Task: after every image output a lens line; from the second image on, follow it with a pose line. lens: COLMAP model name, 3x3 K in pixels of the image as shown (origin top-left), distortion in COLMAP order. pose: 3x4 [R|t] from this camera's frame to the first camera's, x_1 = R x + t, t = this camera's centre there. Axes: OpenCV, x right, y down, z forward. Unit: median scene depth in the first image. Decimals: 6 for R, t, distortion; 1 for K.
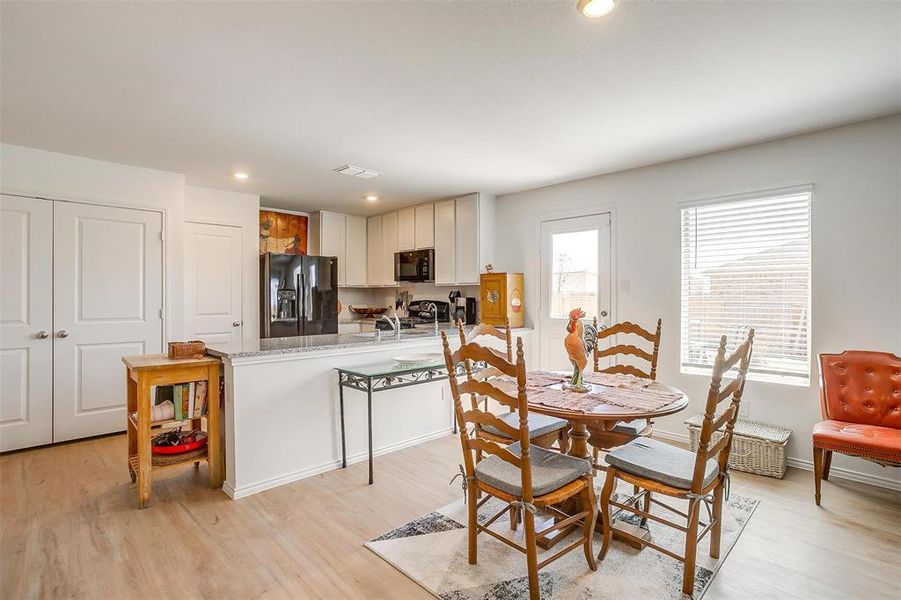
lens RADIAL K [[443.7, 0, 444.7], [0, 443.7, 292.1], [0, 0, 1]] dist [-0.044669, 0.023928]
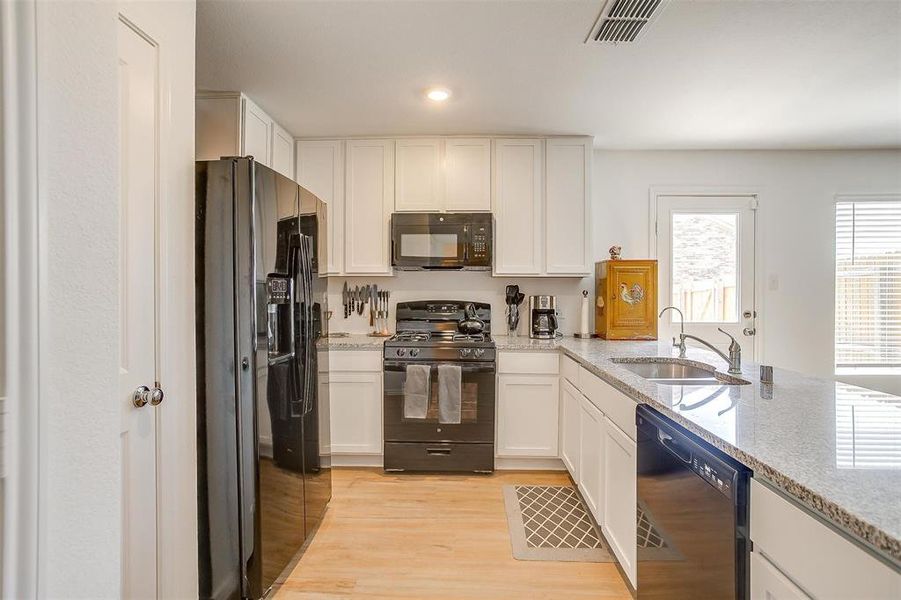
lens RADIAL K [[443.7, 0, 452.5], [0, 443.7, 295.0], [0, 0, 1]] dist [-0.044669, 0.023928]
pose [[0.712367, -0.001885, 0.701805, -0.749916], [-0.007084, 0.999926, 0.009876, 0.008414], [-0.701771, -0.012007, 0.712301, 0.959415]]
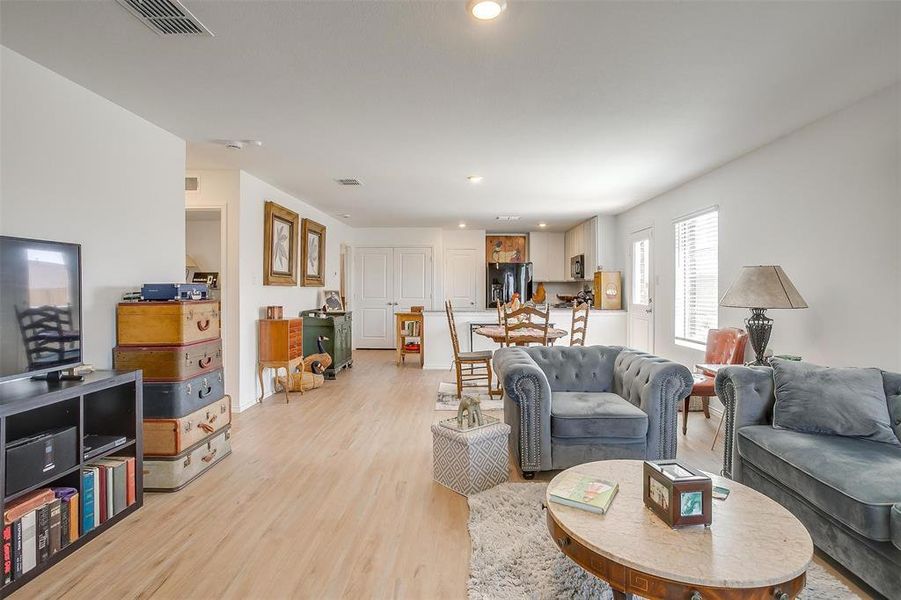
lens RADIAL K [[443.7, 0, 446.1], [0, 443.7, 294.2], [0, 0, 1]] dist [-0.044669, 0.023928]
pose [[0.693141, 0.011993, -0.720702, 1.091825], [0.002642, 0.999813, 0.019179, 0.001373], [0.720797, -0.015198, 0.692979, -0.494929]]
